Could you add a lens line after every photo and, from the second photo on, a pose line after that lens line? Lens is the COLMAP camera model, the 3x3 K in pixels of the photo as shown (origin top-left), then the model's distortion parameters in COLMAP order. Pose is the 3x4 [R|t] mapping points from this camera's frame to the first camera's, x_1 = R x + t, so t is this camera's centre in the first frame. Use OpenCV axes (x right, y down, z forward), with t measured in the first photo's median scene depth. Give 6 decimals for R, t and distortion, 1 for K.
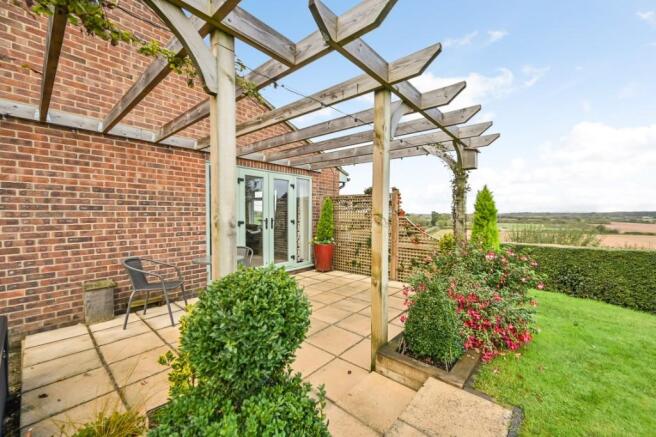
lens RADIAL K [[257.5, 0, 328.0], [0, 257.5, 218.5], [0, 0, 1]] dist [-0.000127, 0.000004]
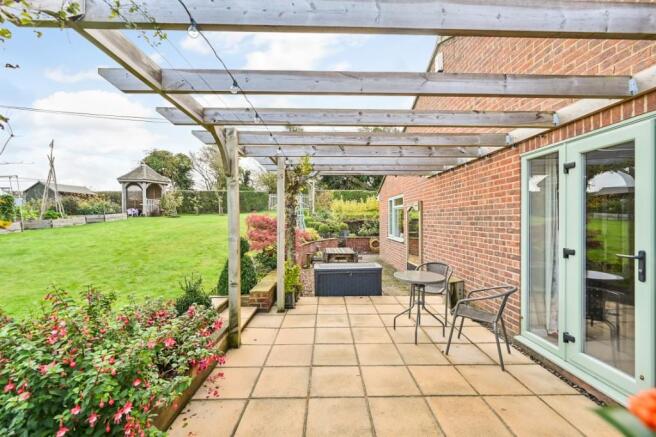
lens RADIAL K [[257.5, 0, 328.0], [0, 257.5, 218.5], [0, 0, 1]] dist [-0.000127, 0.000004]
pose [[-0.742892, 0.001013, -0.669410, 0.406011], [-0.007425, 0.999925, 0.009753, -0.059567], [0.669370, 0.012216, -0.742829, 1.257525]]
